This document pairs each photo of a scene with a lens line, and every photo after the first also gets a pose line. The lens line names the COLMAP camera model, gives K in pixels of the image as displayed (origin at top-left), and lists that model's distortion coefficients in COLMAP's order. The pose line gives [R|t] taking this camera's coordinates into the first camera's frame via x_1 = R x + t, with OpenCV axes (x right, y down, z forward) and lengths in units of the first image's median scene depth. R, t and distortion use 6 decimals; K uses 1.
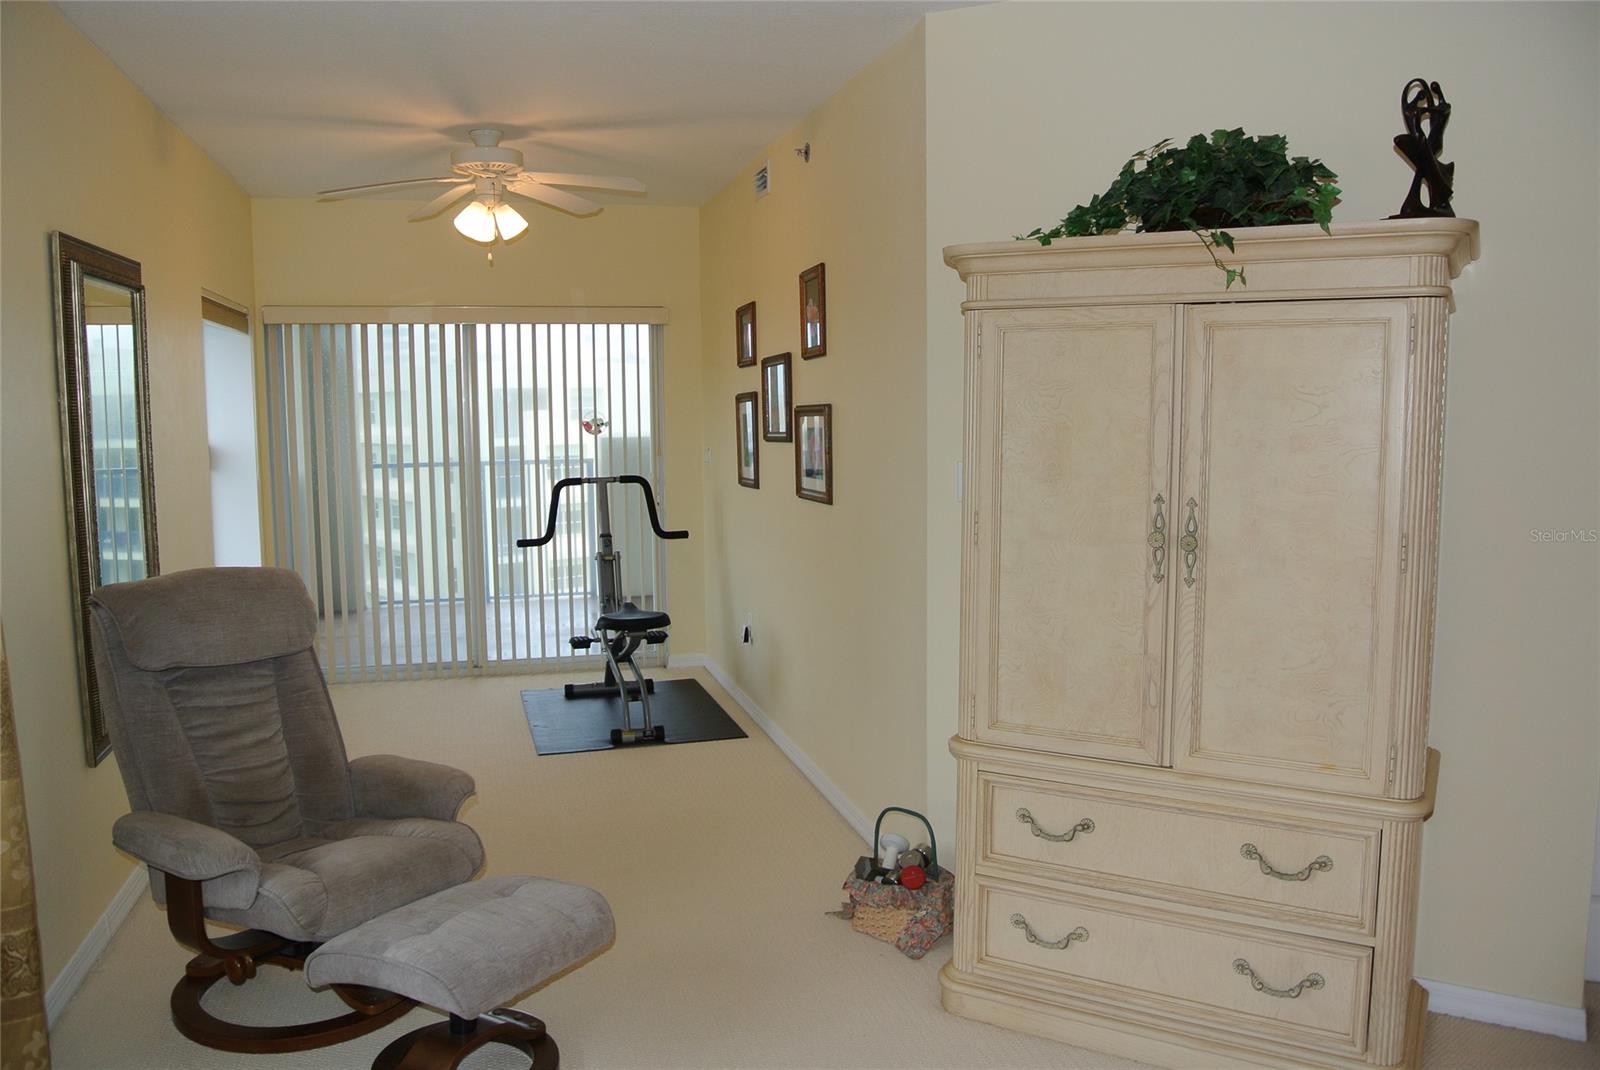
lens RADIAL K [[1238.8, 0, 792.9], [0, 1238.8, 529.2], [0, 0, 1]] dist [-0.090877, 0.044814]
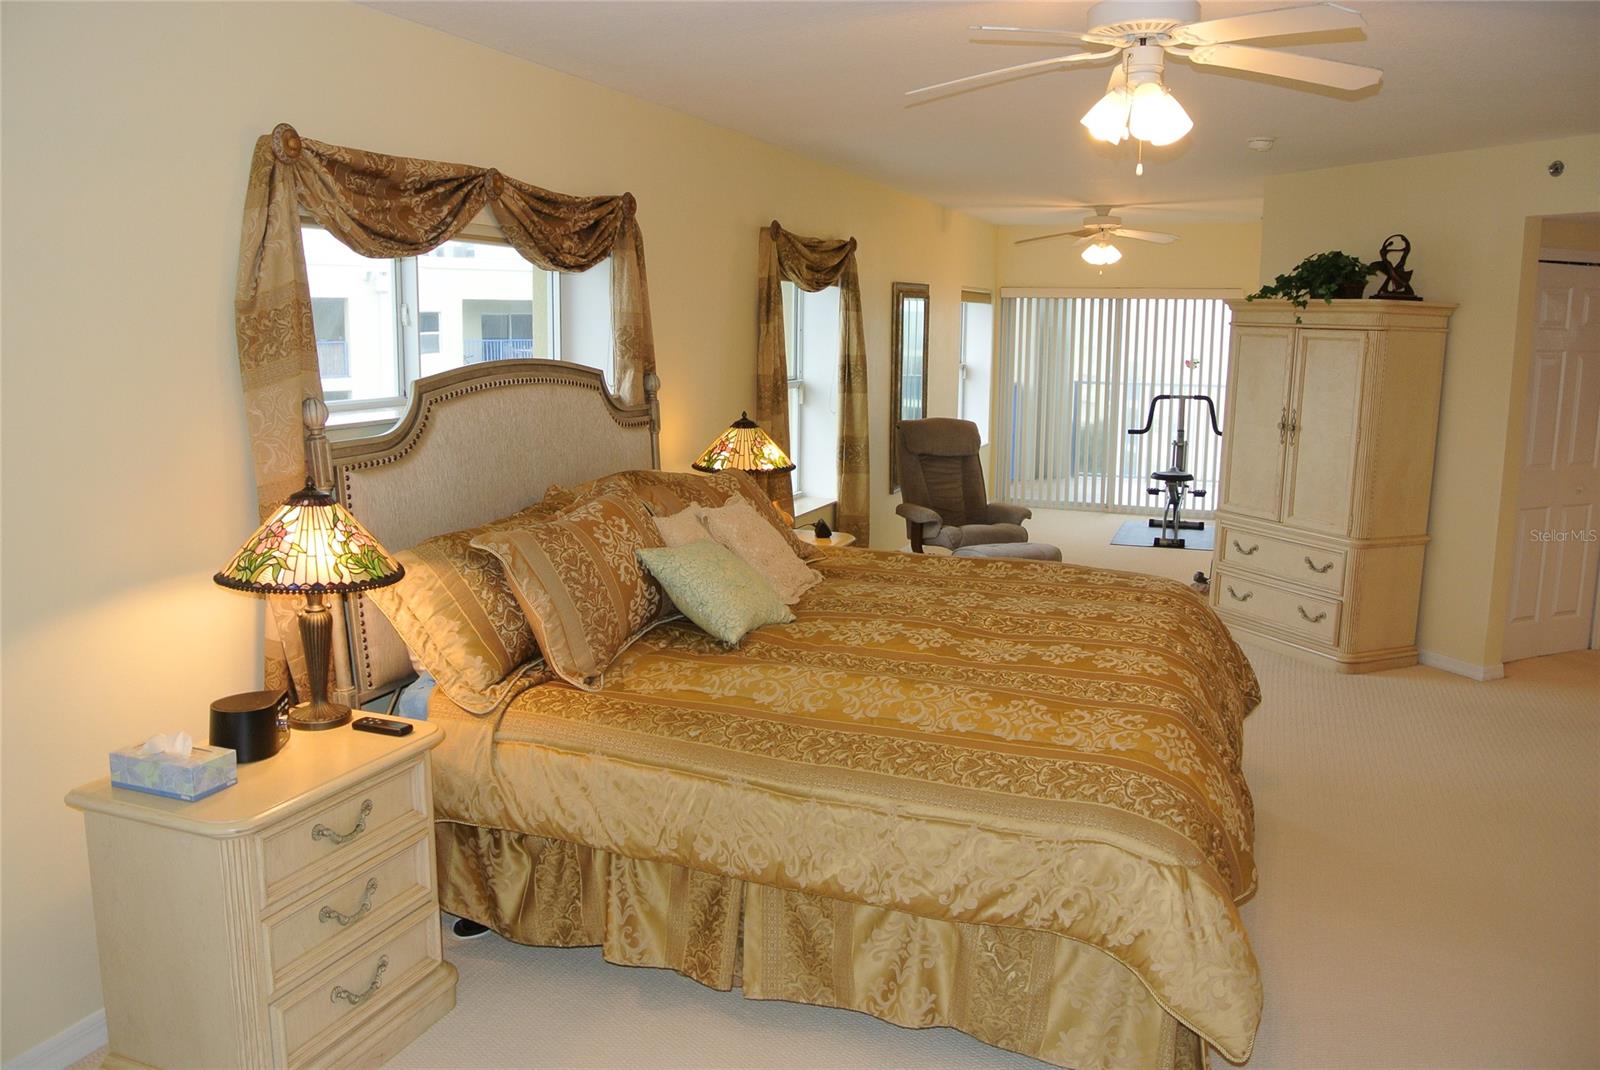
lens RADIAL K [[1238.8, 0, 792.9], [0, 1238.8, 529.2], [0, 0, 1]] dist [-0.090877, 0.044814]
pose [[0.808494, 0.113378, -0.577480, 0.742400], [-0.075904, 0.993160, 0.088722, 0.055999], [0.583589, -0.027898, 0.811570, -1.204307]]
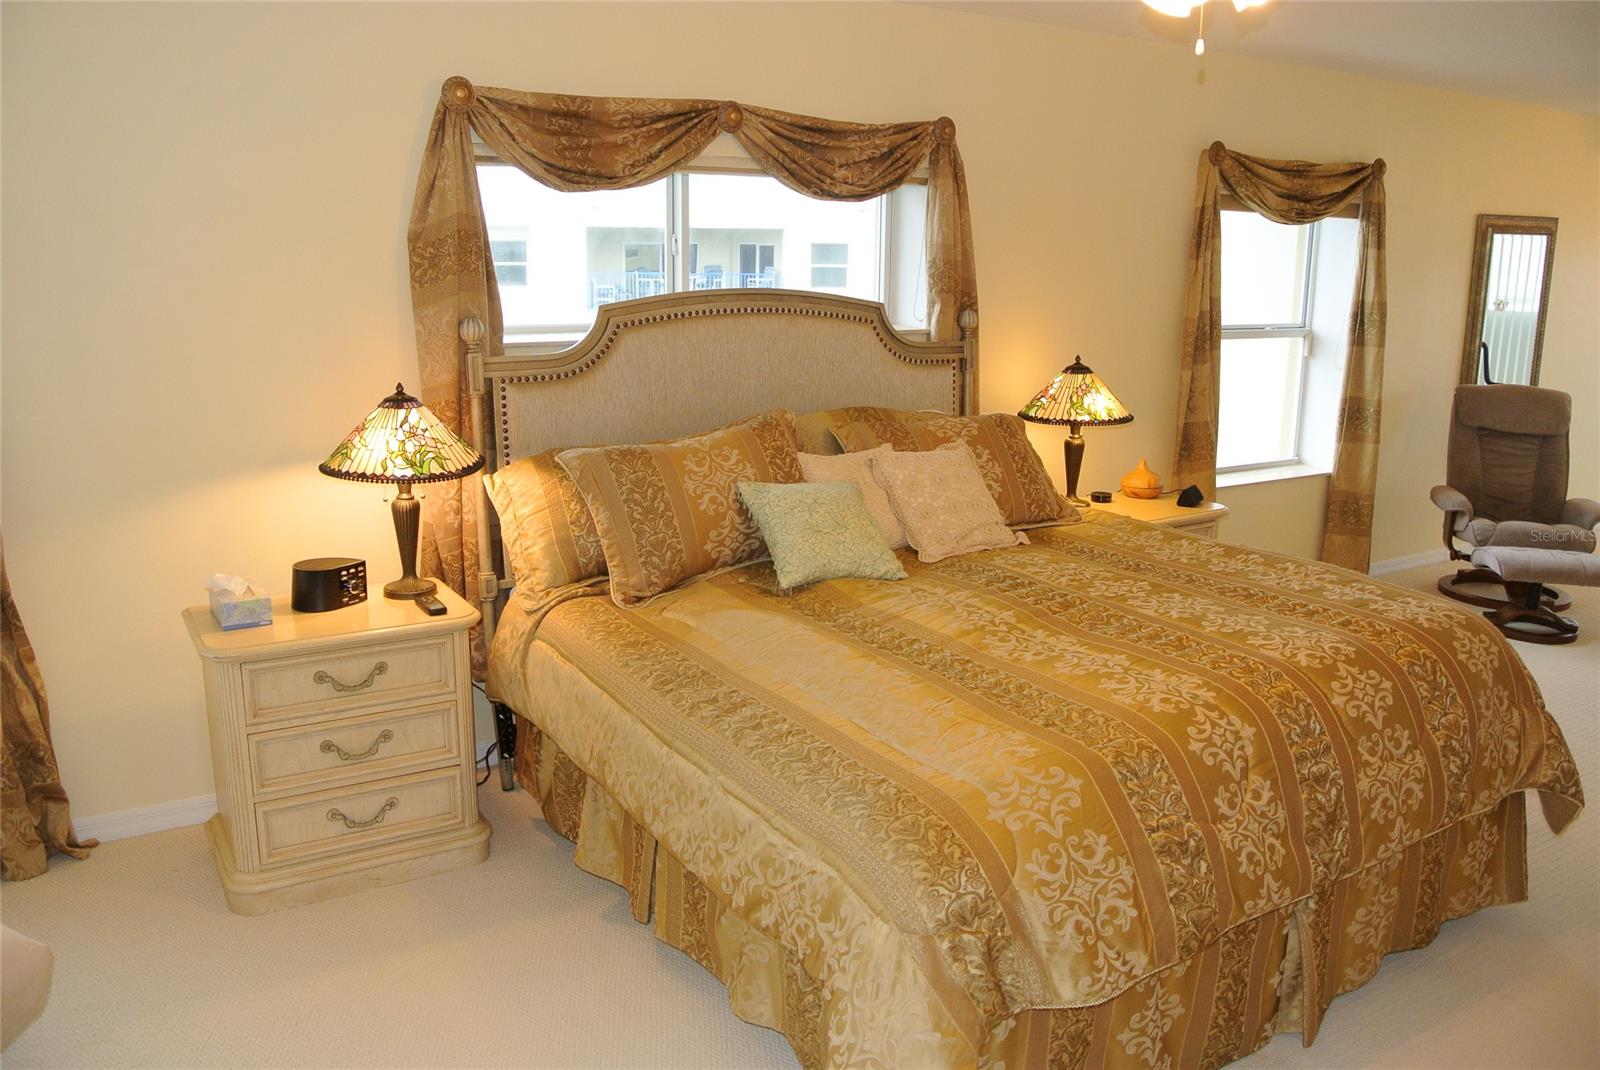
lens RADIAL K [[1238.8, 0, 792.9], [0, 1238.8, 529.2], [0, 0, 1]] dist [-0.090877, 0.044814]
pose [[0.297147, 0.220195, -0.929095, 1.022793], [-0.109200, 0.974498, 0.196031, 0.005973], [0.948567, 0.043207, 0.313615, -0.714542]]
